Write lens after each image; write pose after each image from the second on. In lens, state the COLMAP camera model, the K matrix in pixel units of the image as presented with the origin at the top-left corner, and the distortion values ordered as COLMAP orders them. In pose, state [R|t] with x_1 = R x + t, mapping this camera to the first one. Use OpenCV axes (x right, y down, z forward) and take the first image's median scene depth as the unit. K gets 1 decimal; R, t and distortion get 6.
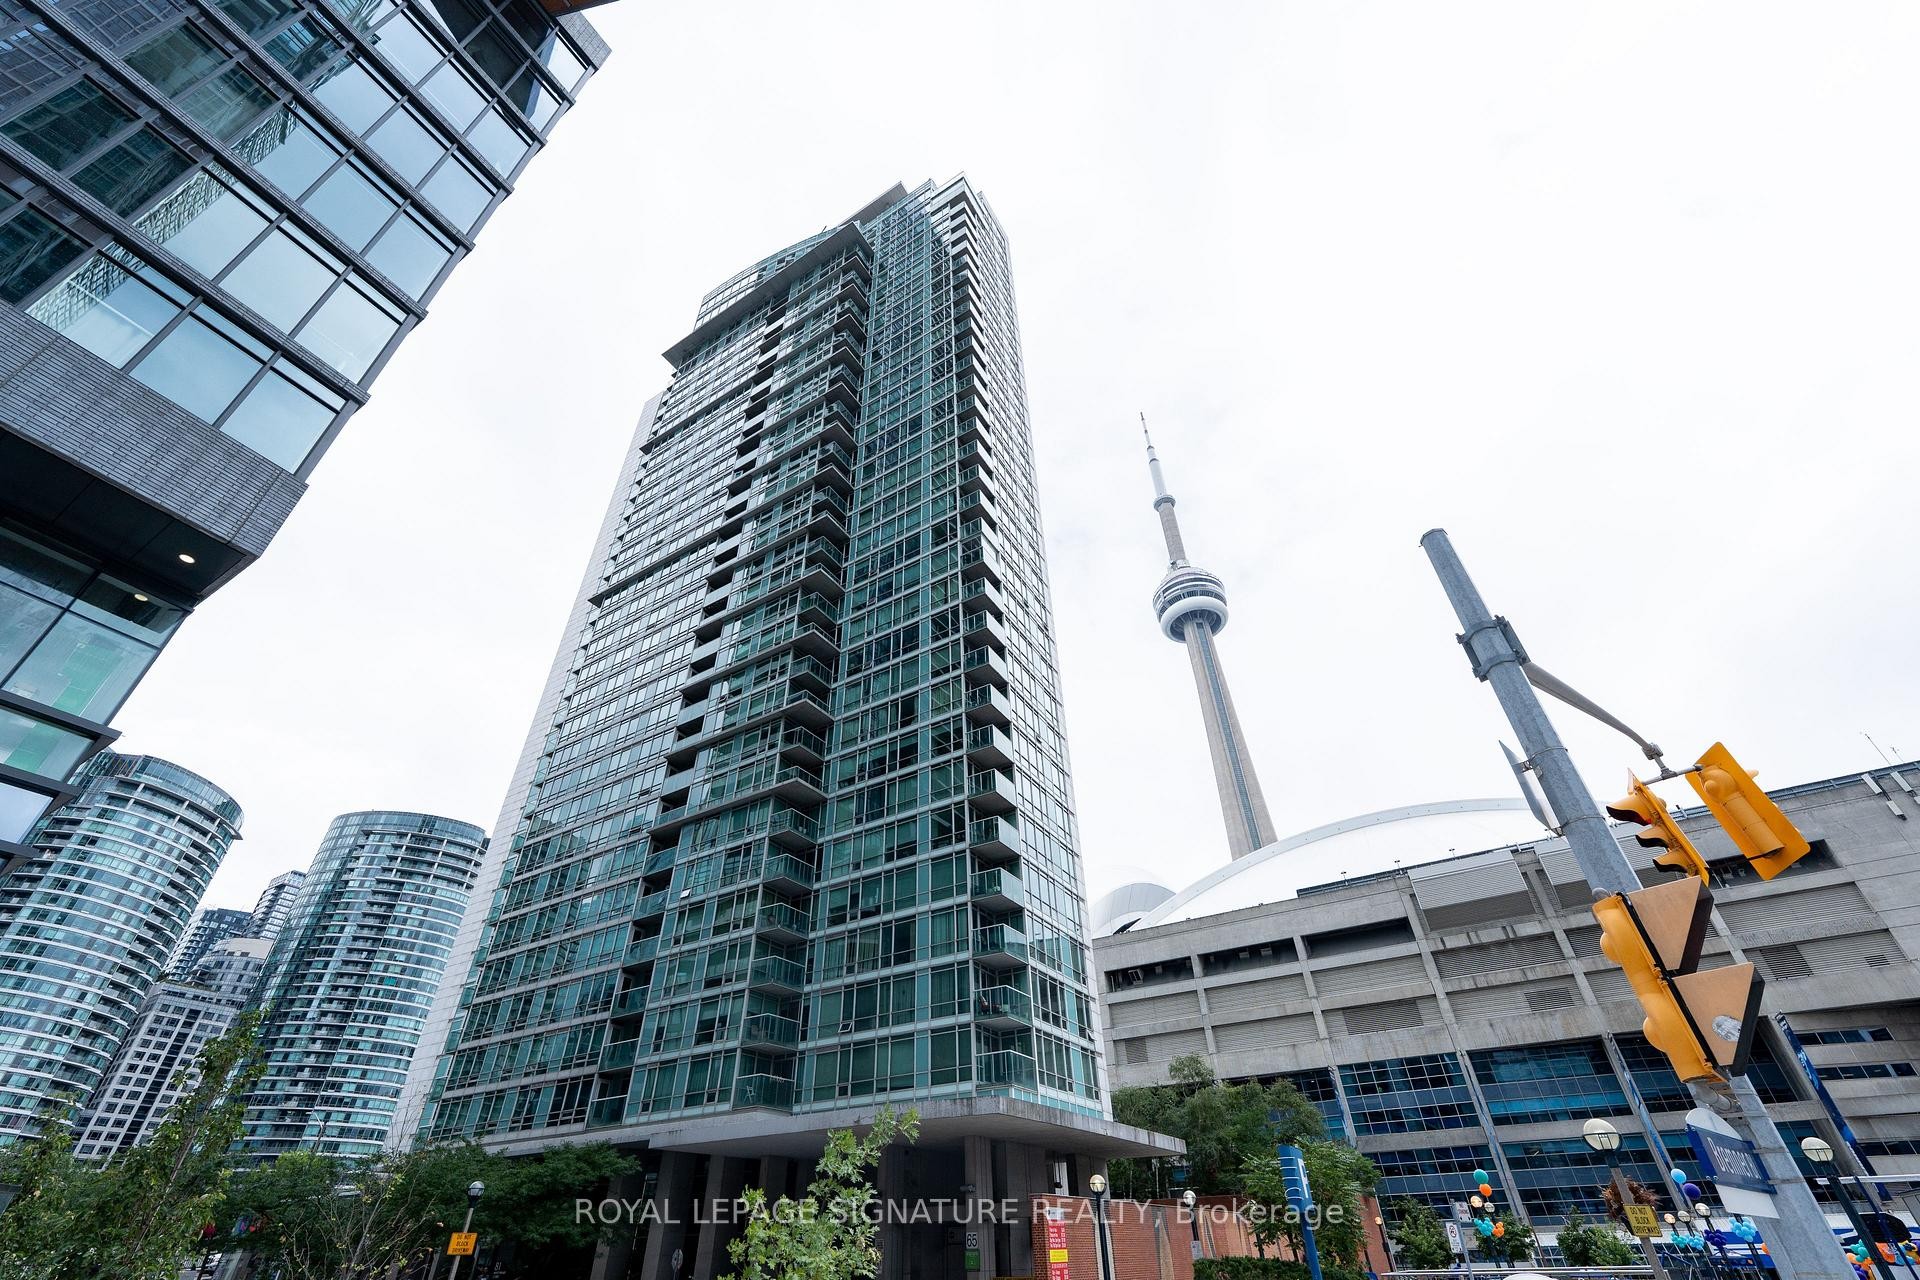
lens RADIAL K [[805.2, 0, 960.2], [0, 805.2, 654.0], [0, 0, 1]] dist [0.002547, -0.000560]
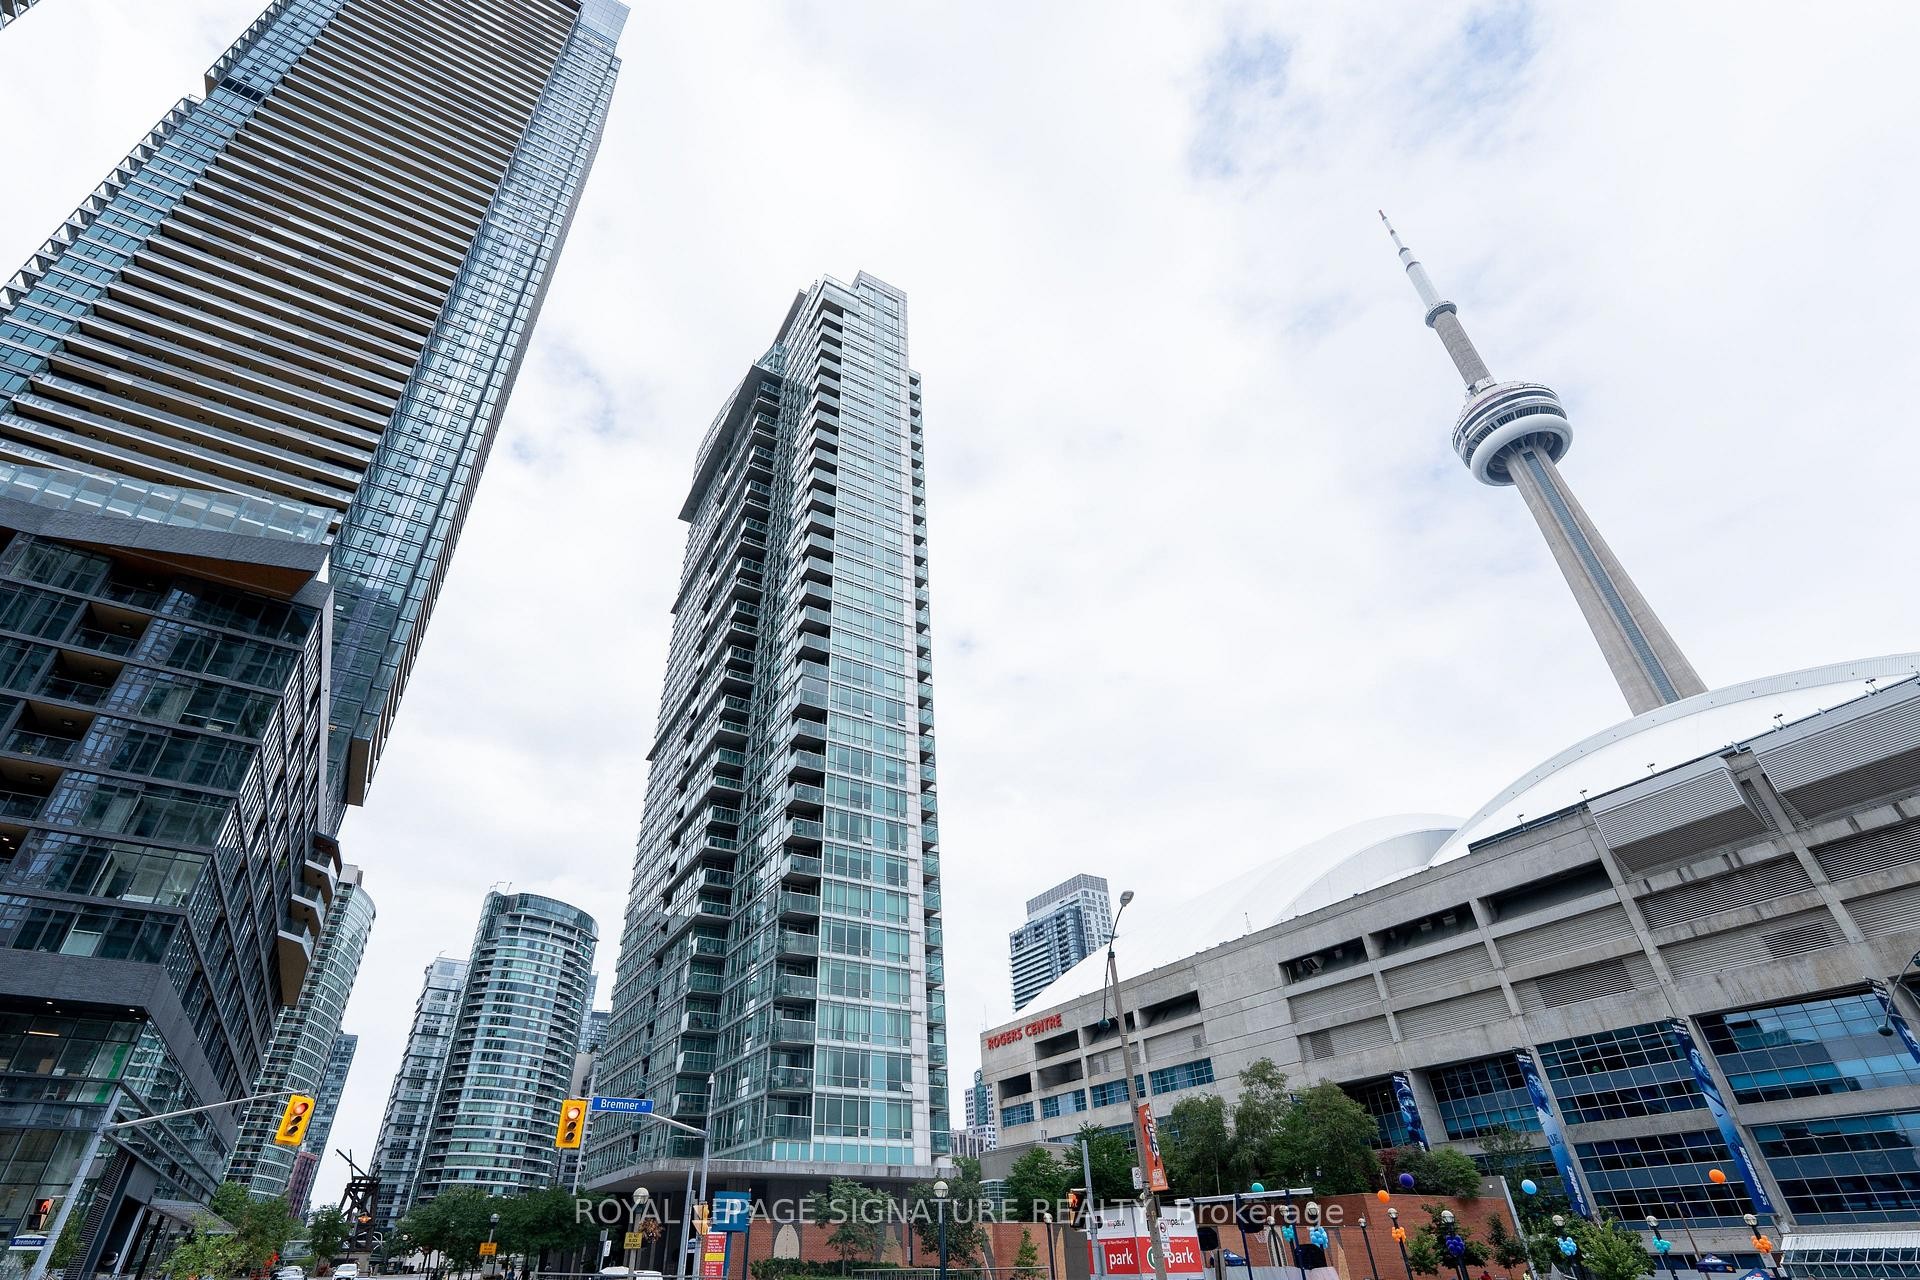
lens RADIAL K [[889.8, 0, 899.9], [0, 889.8, 673.7], [0, 0, 1]] dist [0.003271, -0.001141]
pose [[0.871587, -0.266356, -0.411570, 0.351537], [0.291708, 0.956507, -0.001270, -0.054708], [0.394008, -0.118952, 0.911377, -0.069025]]
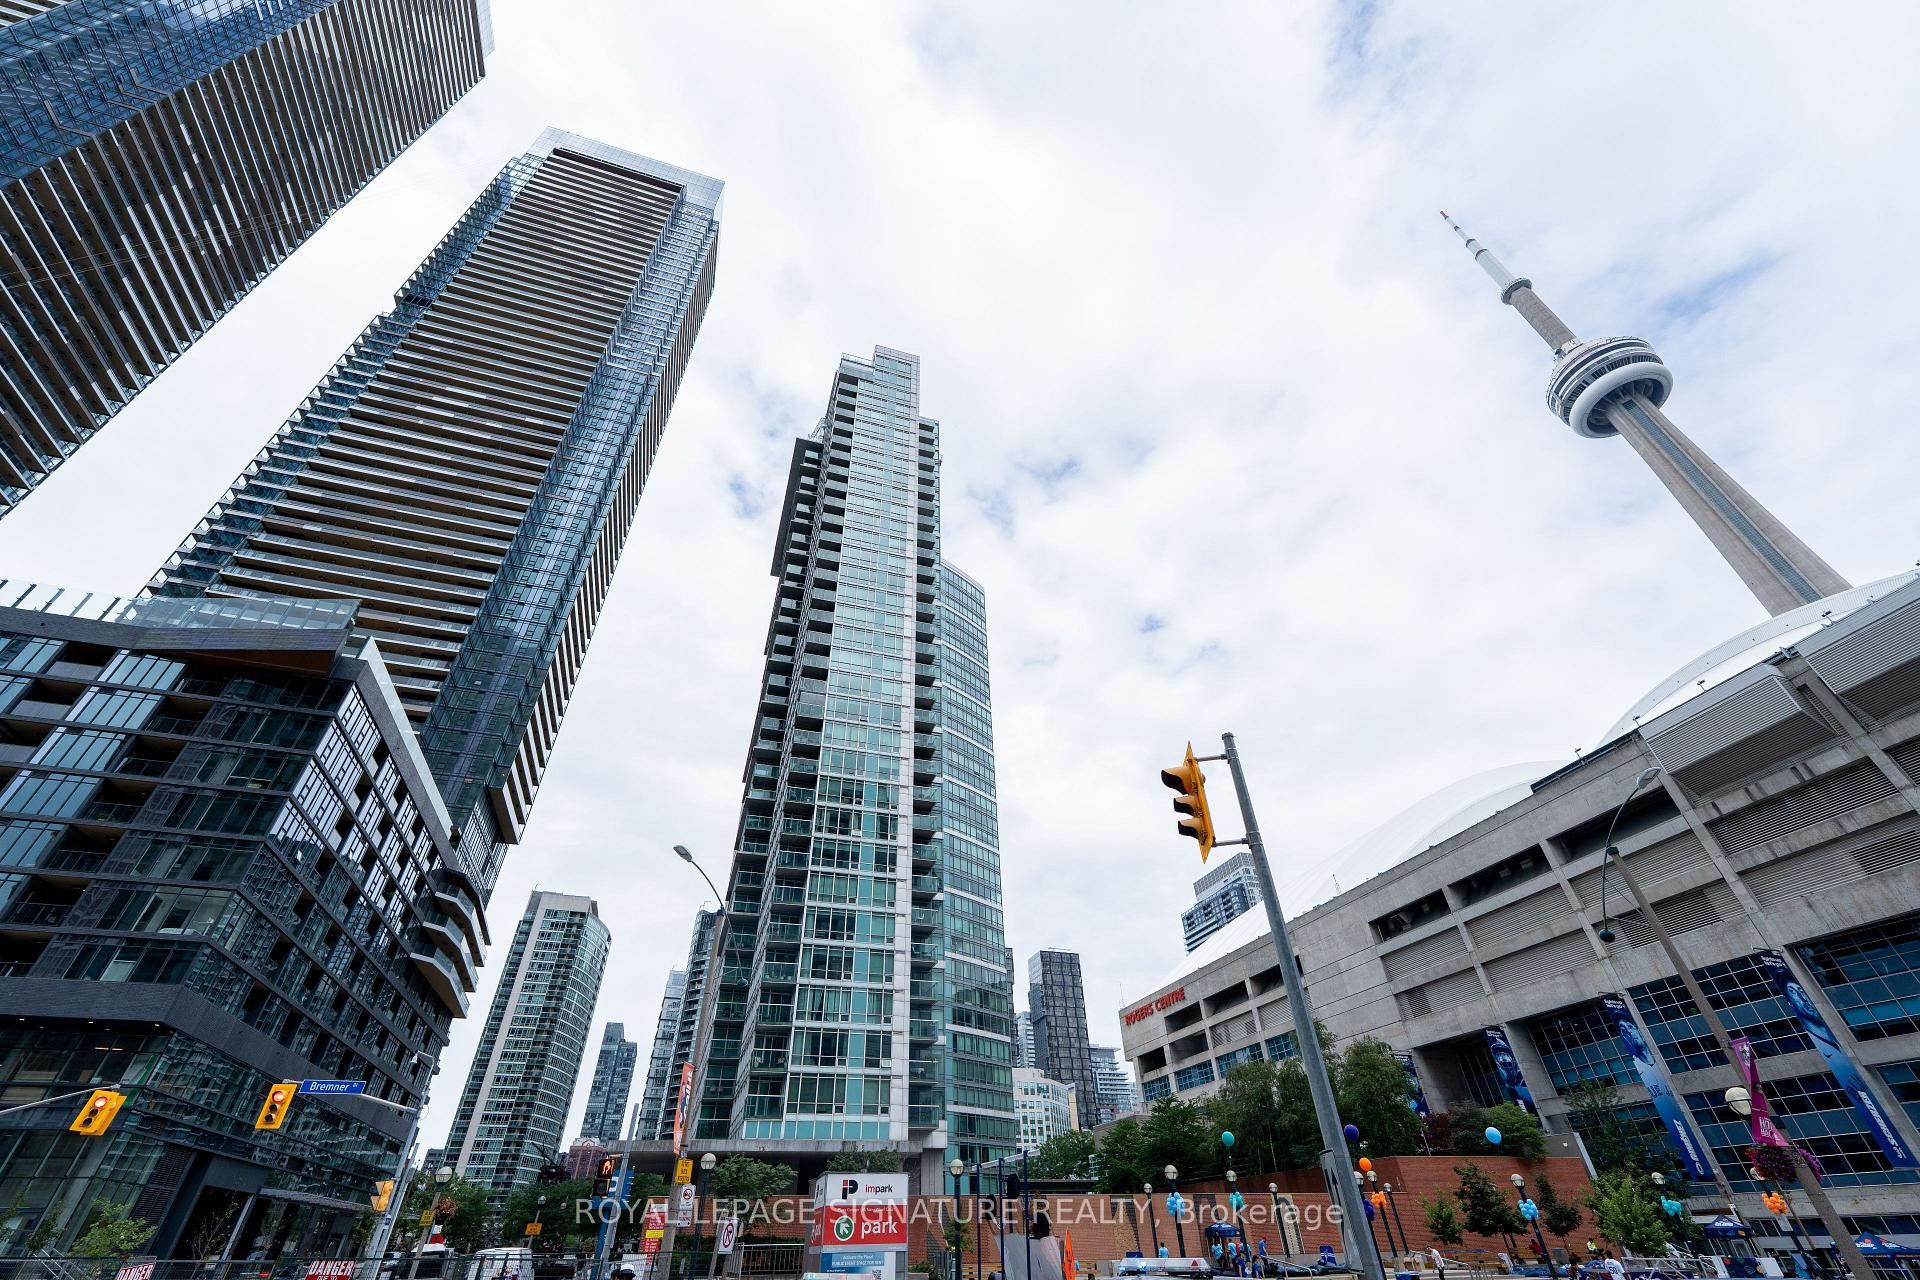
lens RADIAL K [[774.8, 0, 953.9], [0, 774.8, 634.9], [0, 0, 1]] dist [0.001533, -0.000140]
pose [[0.757530, -0.404041, -0.512737, 0.467800], [0.397613, 0.908514, -0.128475, 0.016781], [0.517738, -0.106547, 0.848879, 0.023361]]
